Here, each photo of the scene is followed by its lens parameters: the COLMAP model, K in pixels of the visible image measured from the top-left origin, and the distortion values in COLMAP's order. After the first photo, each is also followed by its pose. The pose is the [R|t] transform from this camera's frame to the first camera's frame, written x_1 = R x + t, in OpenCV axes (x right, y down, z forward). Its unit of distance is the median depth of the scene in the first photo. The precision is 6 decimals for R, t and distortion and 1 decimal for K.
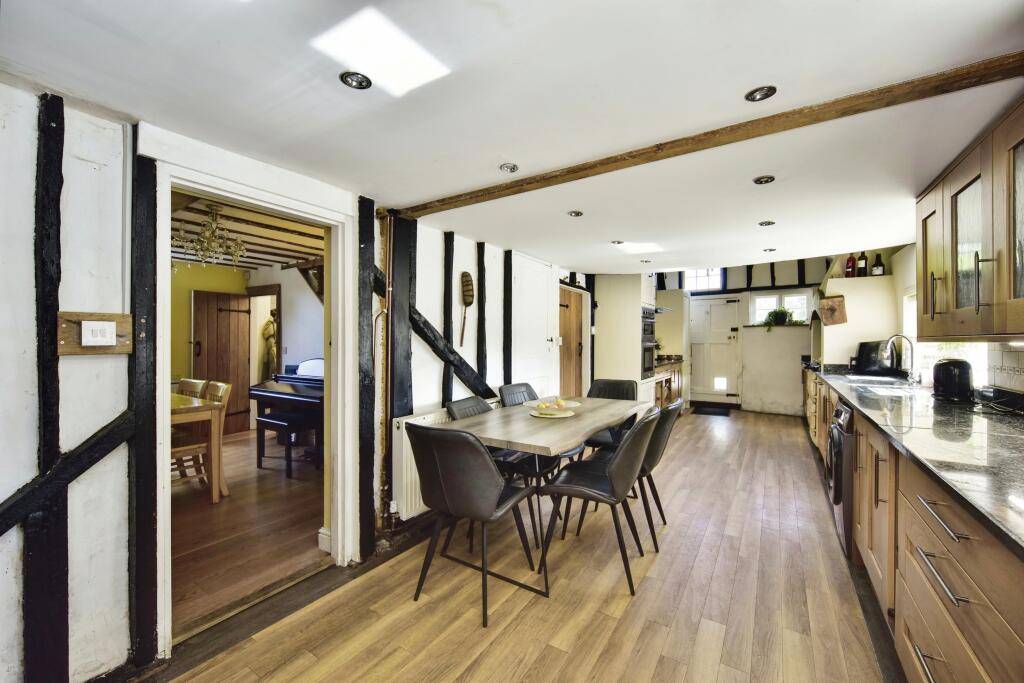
lens RADIAL K [[406.8, 0, 515.7], [0, 406.8, 339.5], [0, 0, 1]] dist [-0.009821, 0.000060]
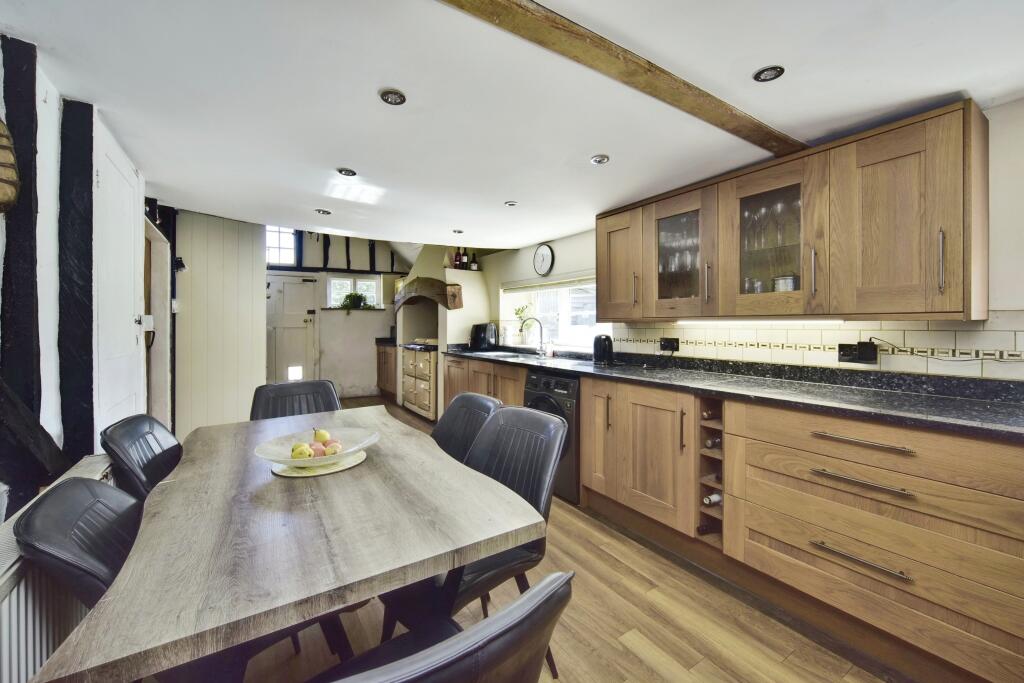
lens RADIAL K [[406.8, 0, 514.8], [0, 406.8, 326.9], [0, 0, 1]] dist [-0.009821, 0.000060]
pose [[0.401014, -0.005505, 0.916055, -0.151358], [-0.000009, 0.999982, 0.006013, 0.004595], [-0.916072, -0.002420, 0.401007, 0.306900]]
